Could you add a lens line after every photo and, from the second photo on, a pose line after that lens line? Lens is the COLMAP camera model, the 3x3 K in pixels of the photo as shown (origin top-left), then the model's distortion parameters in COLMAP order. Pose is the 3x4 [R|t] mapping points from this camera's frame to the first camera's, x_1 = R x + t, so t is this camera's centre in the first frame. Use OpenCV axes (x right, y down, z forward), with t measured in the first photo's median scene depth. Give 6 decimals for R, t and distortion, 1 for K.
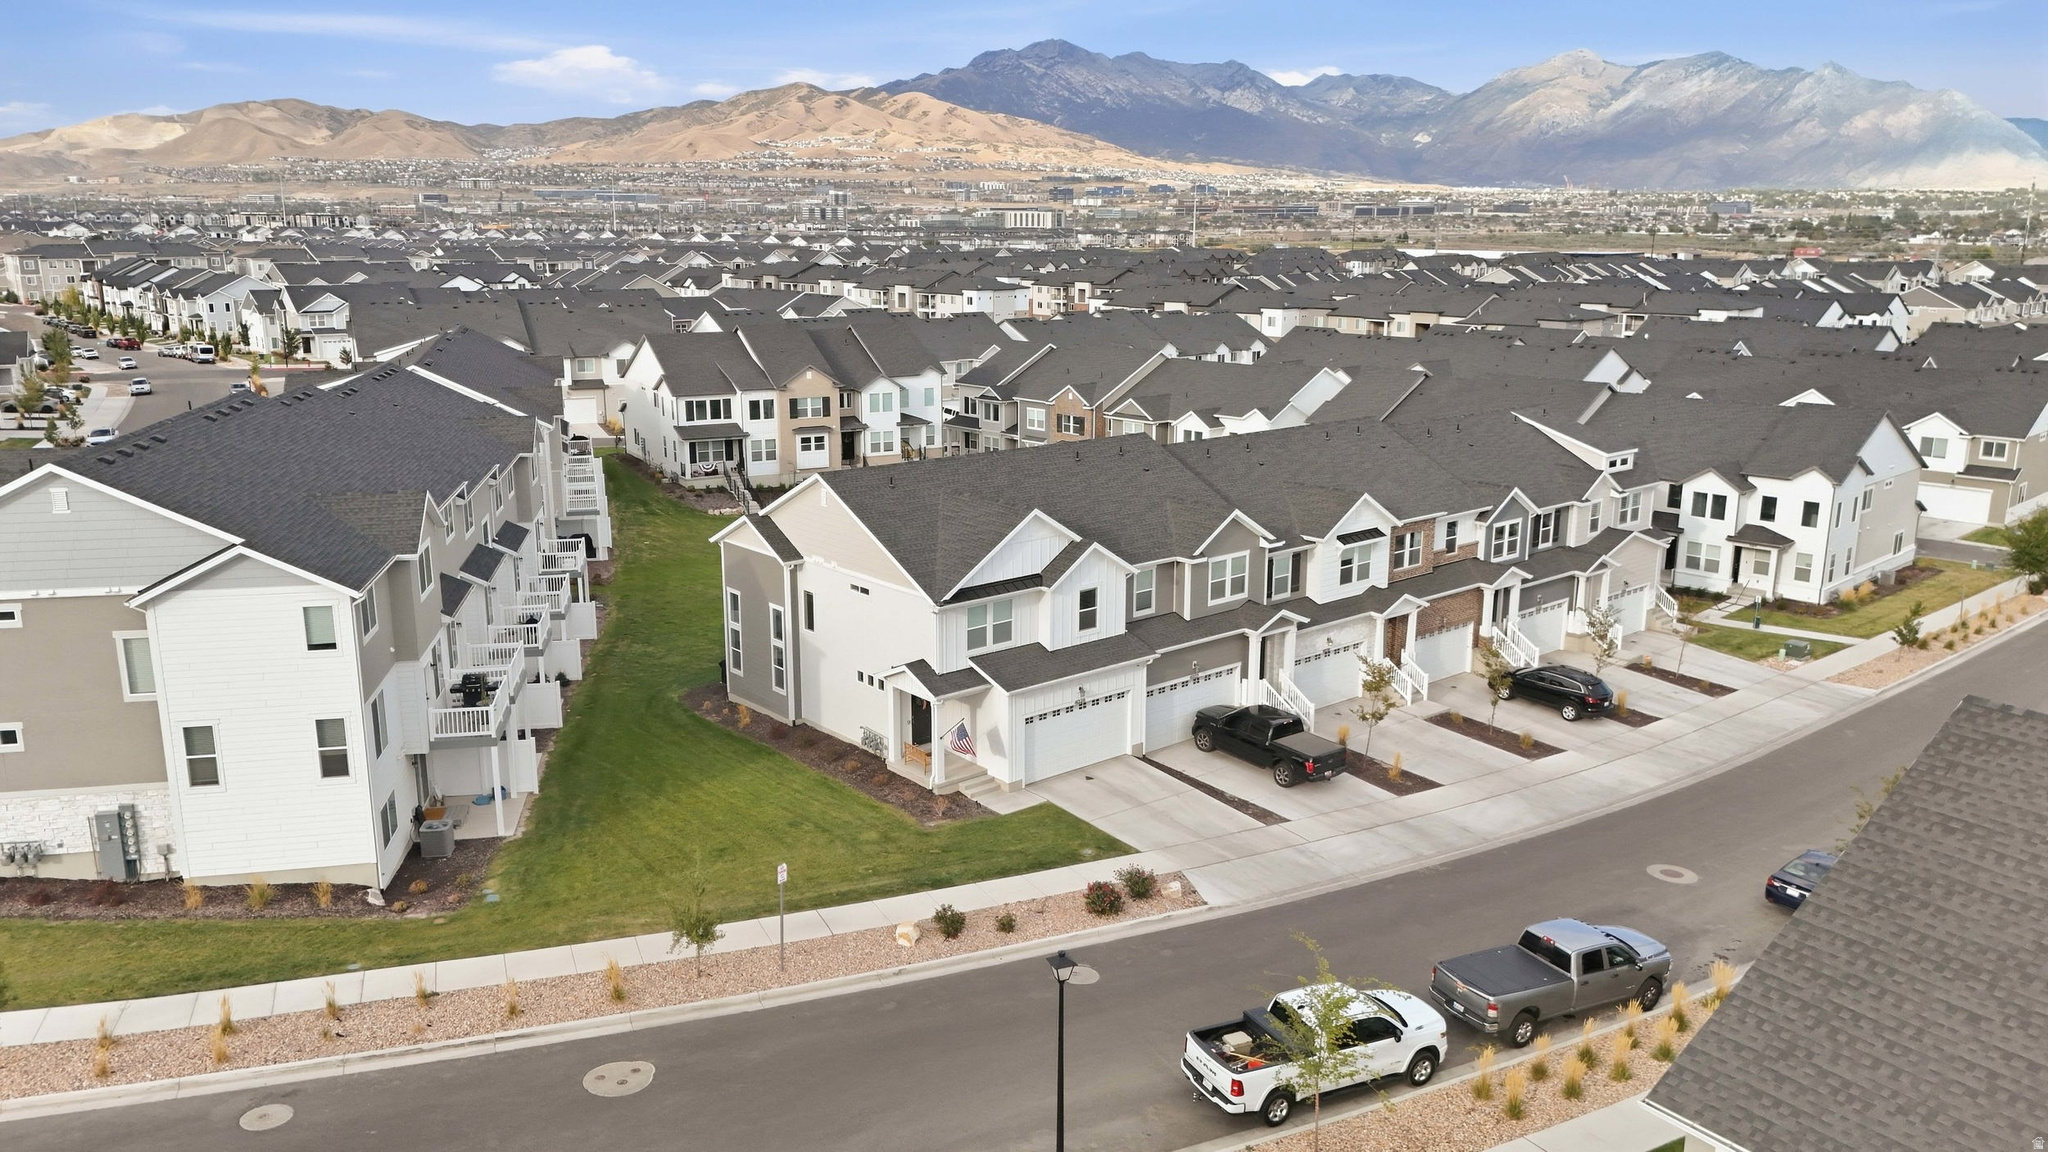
lens RADIAL K [[1495.6, 0, 1017.1], [0, 1495.6, 575.9], [0, 0, 1]] dist [0.037332, -0.024246]
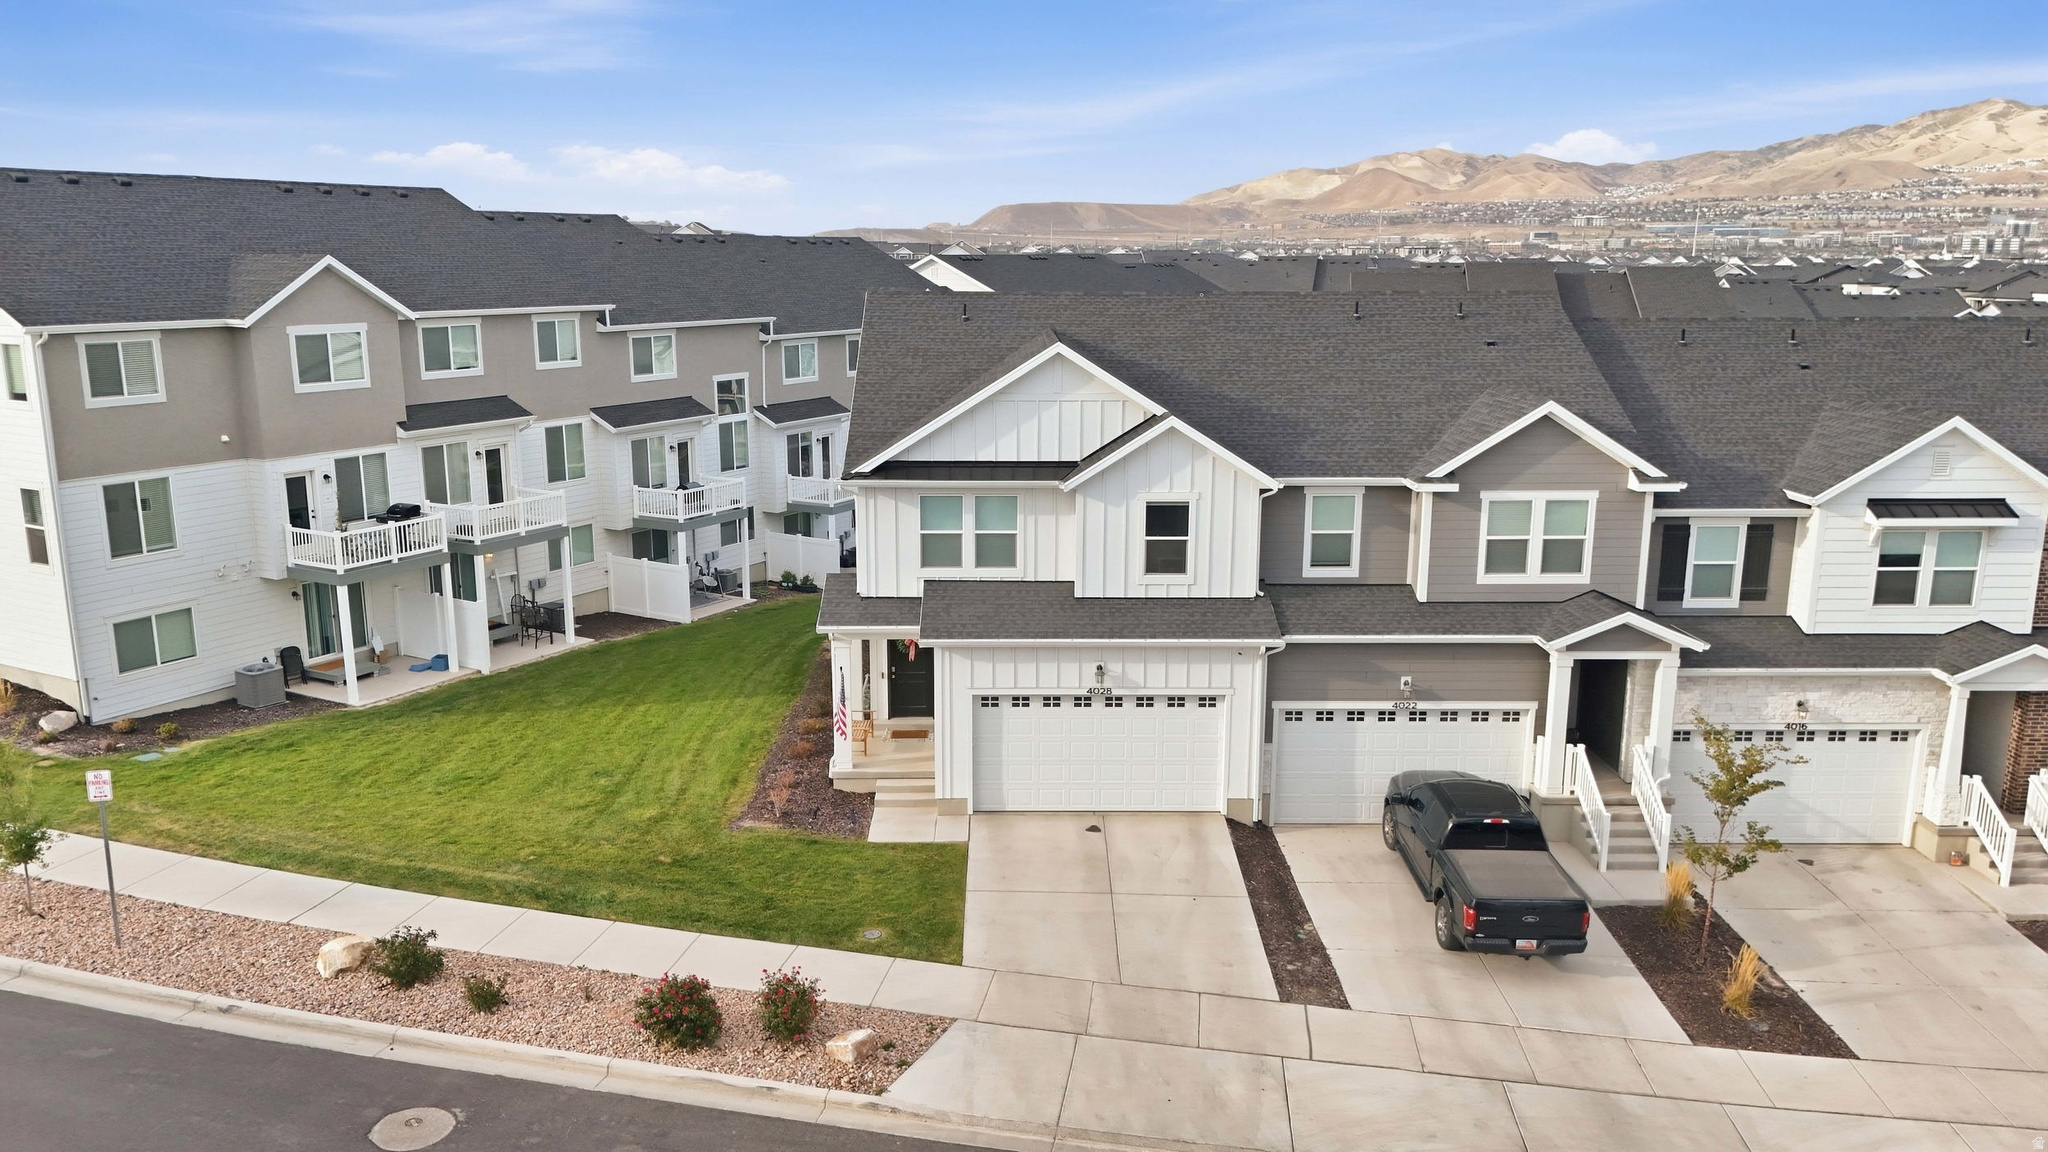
lens RADIAL K [[1495.6, 0, 1031.4], [0, 1495.6, 579.4], [0, 0, 1]] dist [0.037332, -0.024246]
pose [[0.773089, 0.134358, -0.619904, 0.312022], [-0.148829, 0.988448, 0.028631, 0.025323], [0.616590, 0.070125, 0.784155, 0.456149]]
